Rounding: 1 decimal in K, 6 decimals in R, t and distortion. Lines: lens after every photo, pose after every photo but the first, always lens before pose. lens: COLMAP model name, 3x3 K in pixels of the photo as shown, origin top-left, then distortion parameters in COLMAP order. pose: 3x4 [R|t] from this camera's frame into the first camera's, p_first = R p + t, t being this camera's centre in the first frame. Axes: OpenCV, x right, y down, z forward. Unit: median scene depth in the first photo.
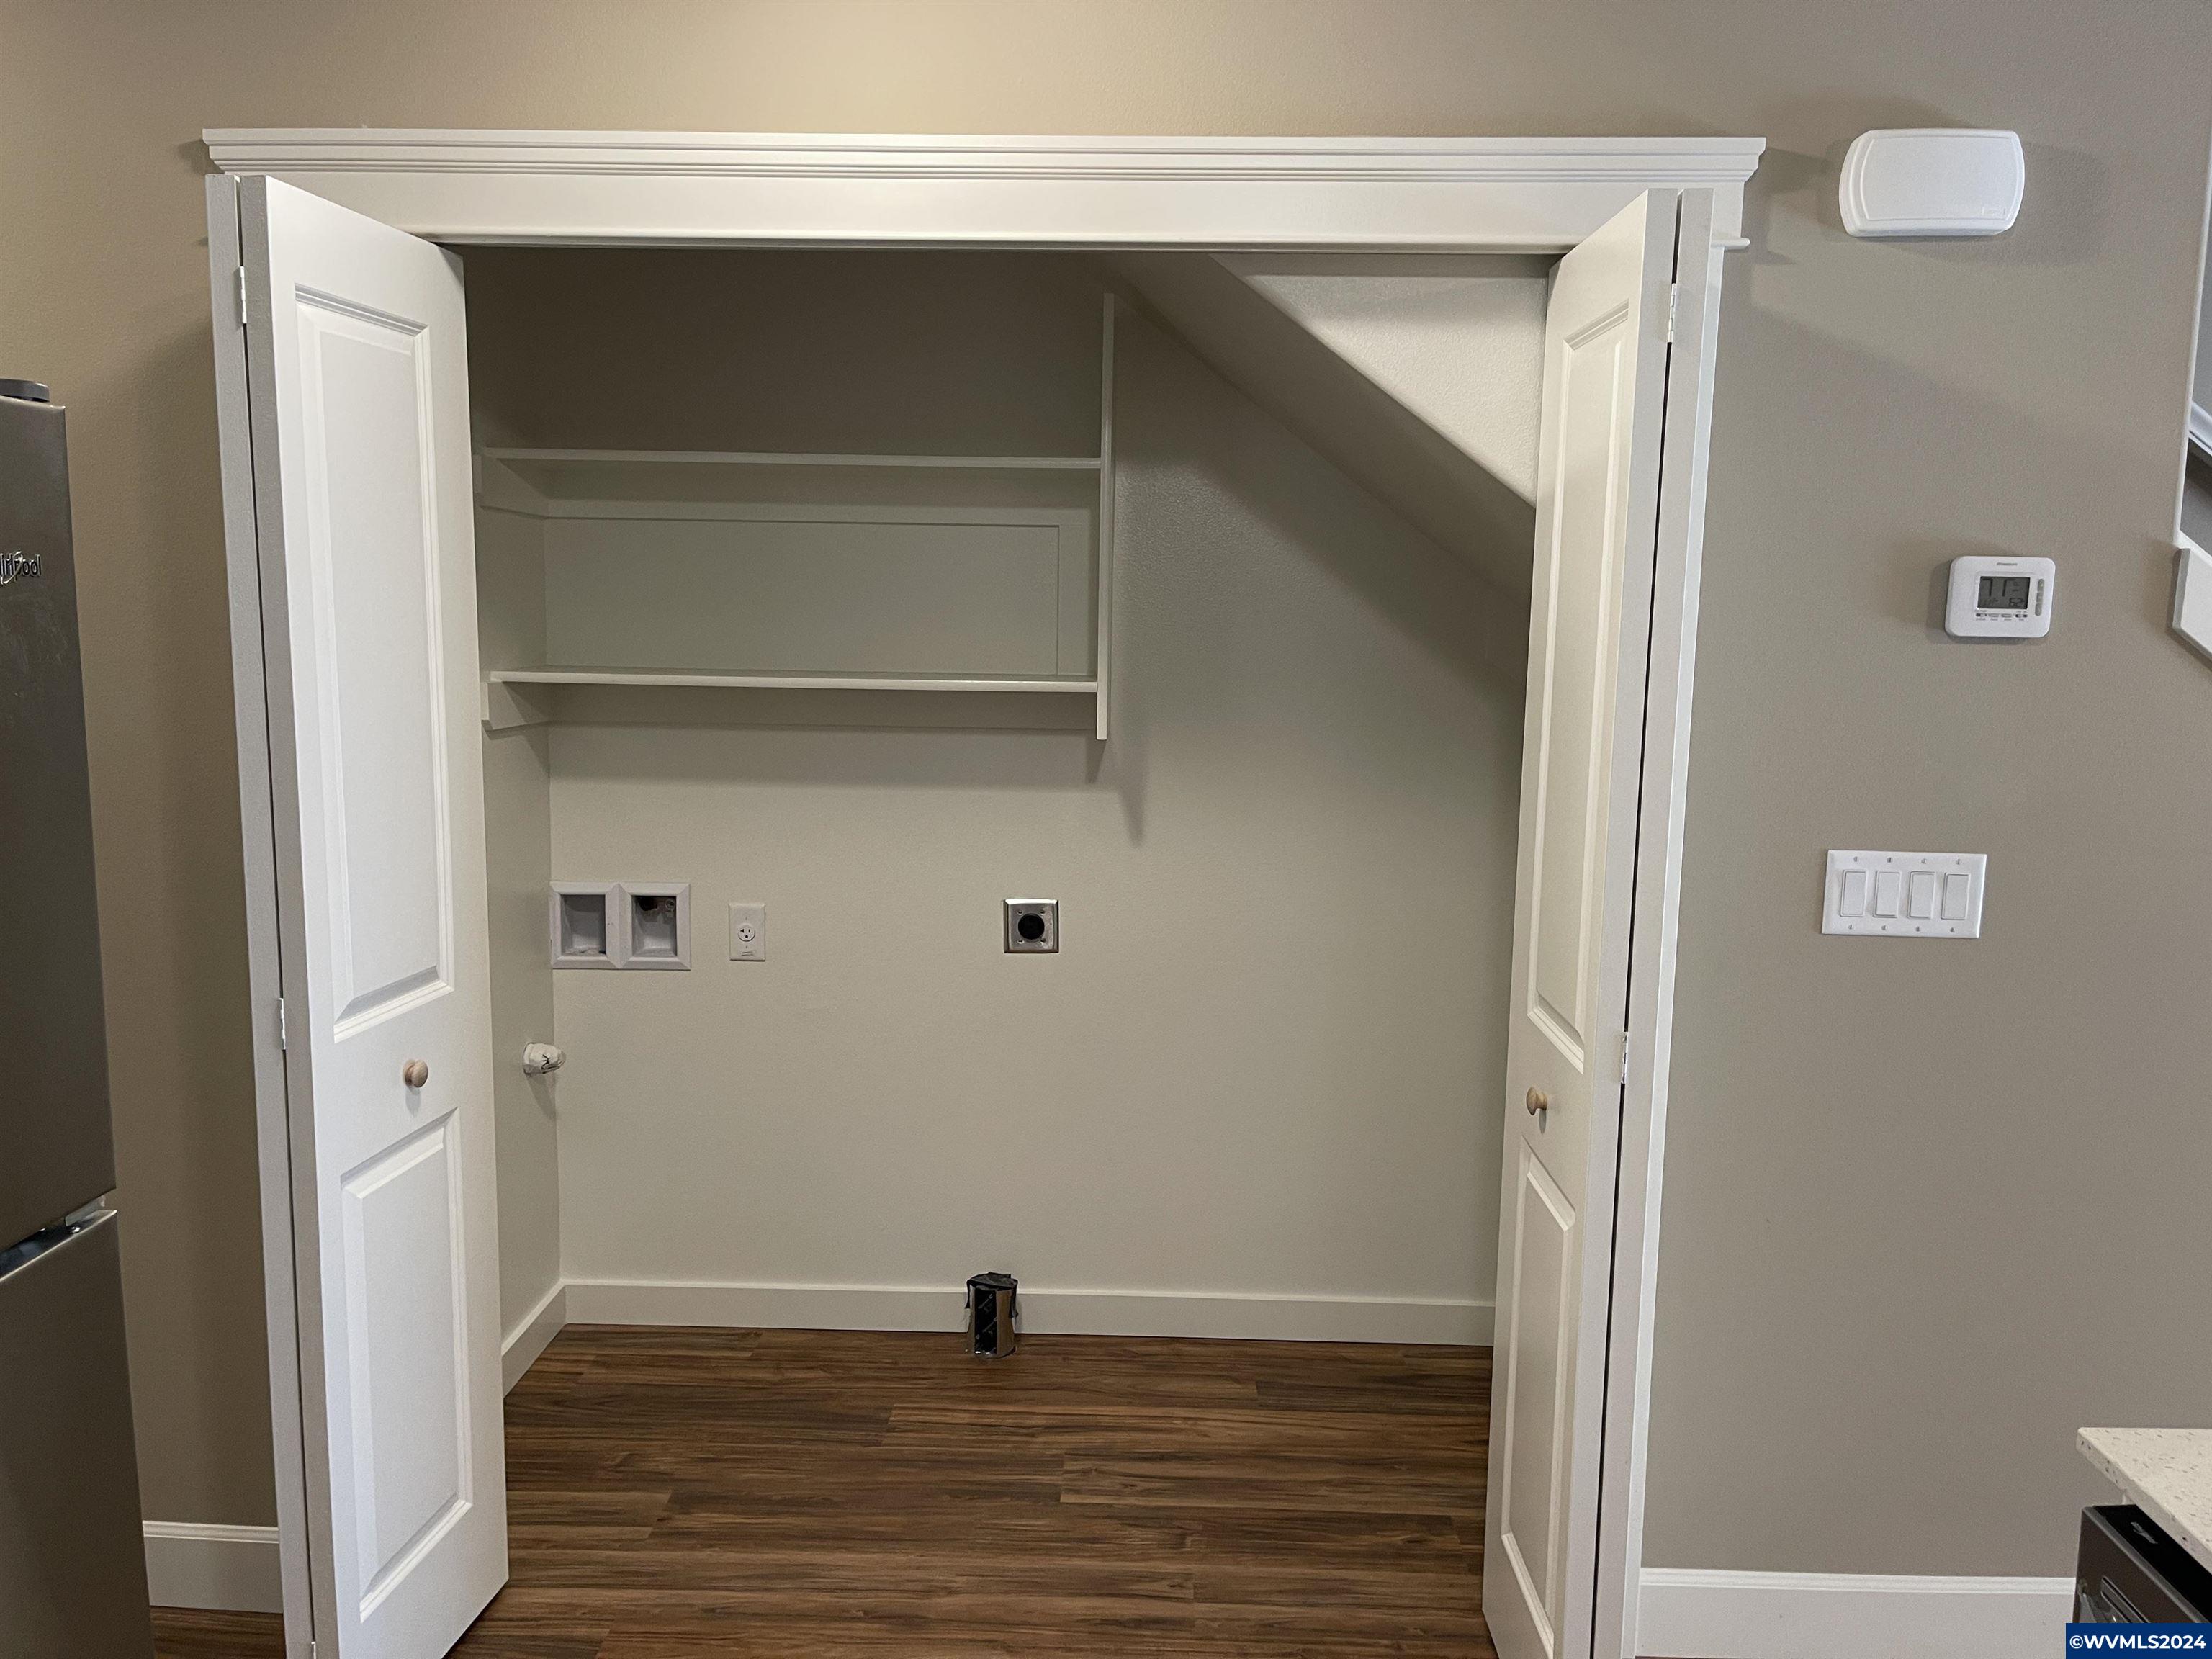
lens RADIAL K [[1655.8, 0, 1112.9], [0, 1655.8, 830.4], [0, 0, 1]] dist [0.032554, -0.016948]
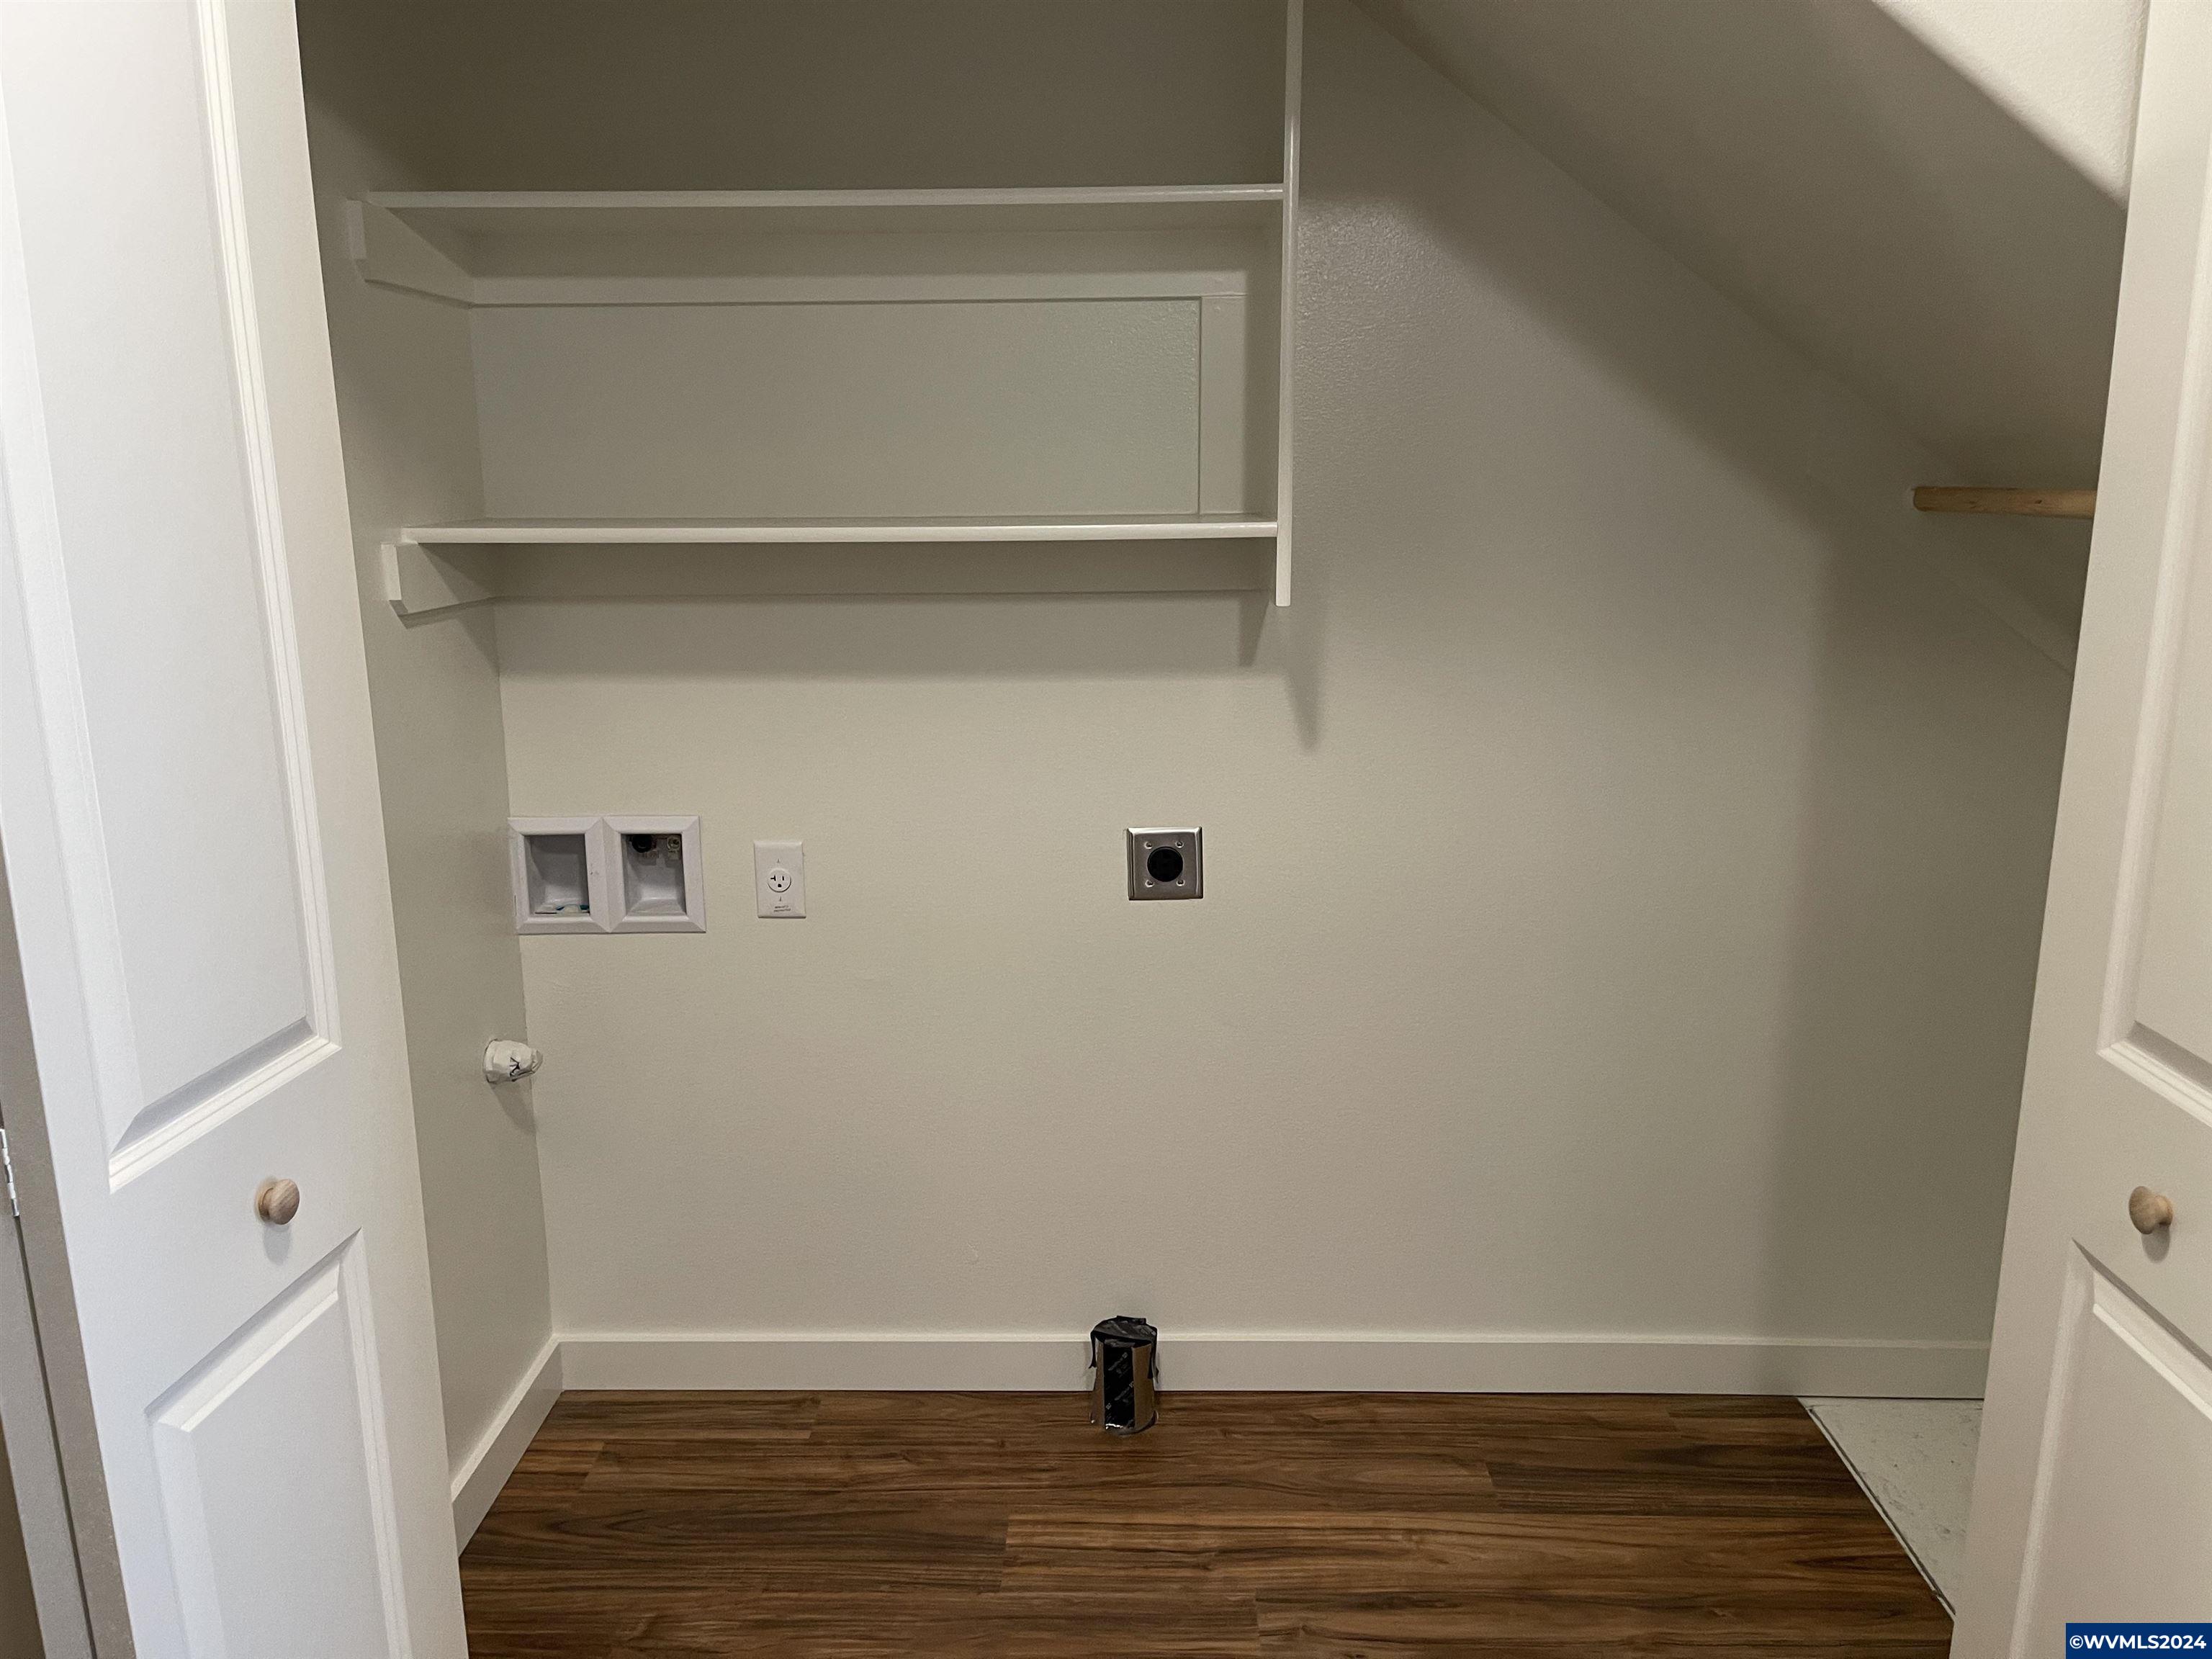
lens RADIAL K [[1655.8, 0, 1097.6], [0, 1655.8, 828.1], [0, 0, 1]] dist [0.032554, -0.016948]
pose [[0.999690, -0.024581, -0.003976, -0.079922], [0.024838, 0.995716, 0.089066, -0.024523], [0.001770, -0.089137, 0.996018, 0.283094]]
